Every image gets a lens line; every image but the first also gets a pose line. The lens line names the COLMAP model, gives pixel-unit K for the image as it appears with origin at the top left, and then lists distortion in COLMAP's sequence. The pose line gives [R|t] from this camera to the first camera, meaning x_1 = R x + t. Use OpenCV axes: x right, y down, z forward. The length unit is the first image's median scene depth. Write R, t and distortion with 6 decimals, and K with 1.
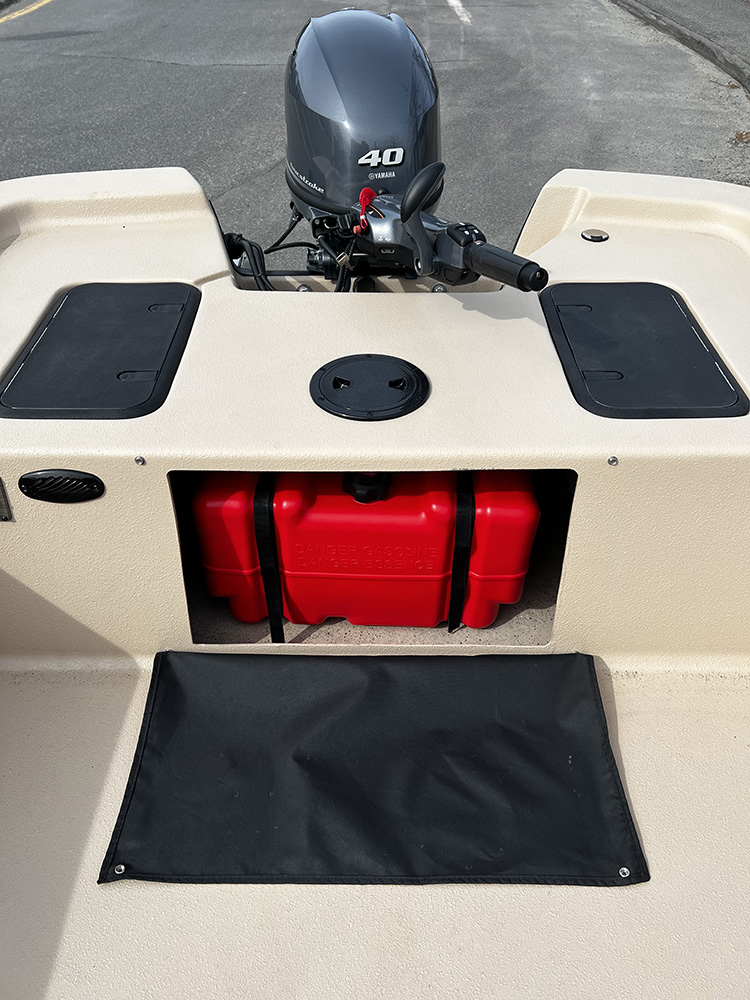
lens RADIAL K [[745.4, 0, 375.0], [0, 745.4, 500.0], [0, 0, 1]] dist [0.051295, -0.053743]
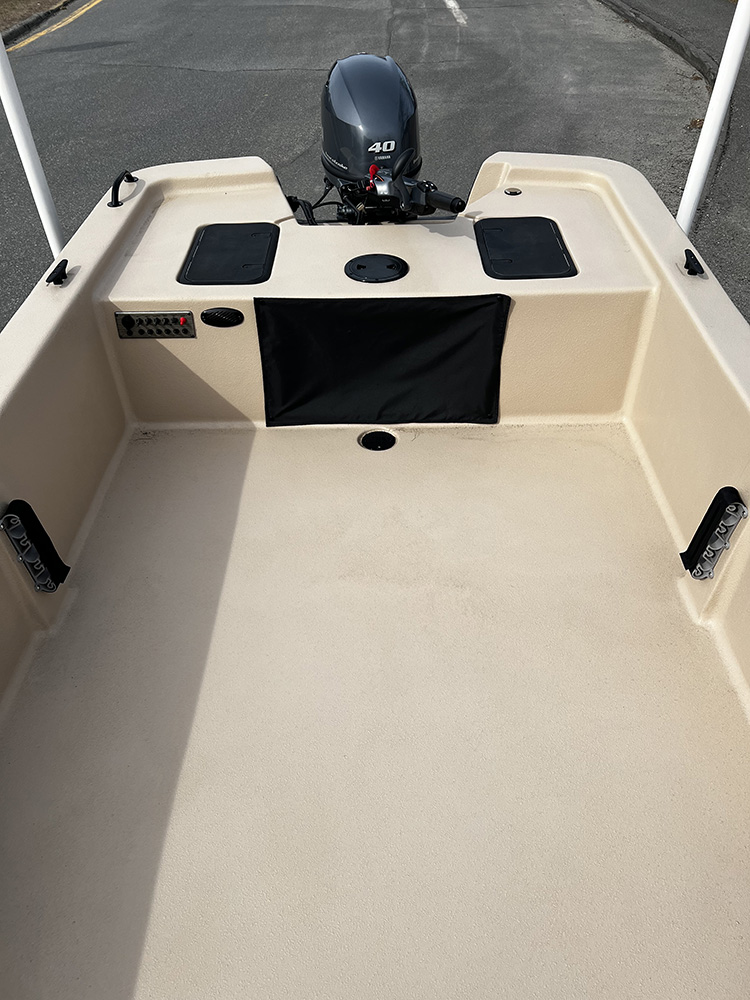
lens RADIAL K [[745.2, 0, 375.0], [0, 745.2, 500.0], [0, 0, 1]] dist [0.051483, -0.048639]
pose [[0.999729, -0.015950, -0.016951, 0.002375], [0.016081, 0.999842, 0.007592, 0.083600], [0.016827, -0.007862, 0.999827, -0.179139]]
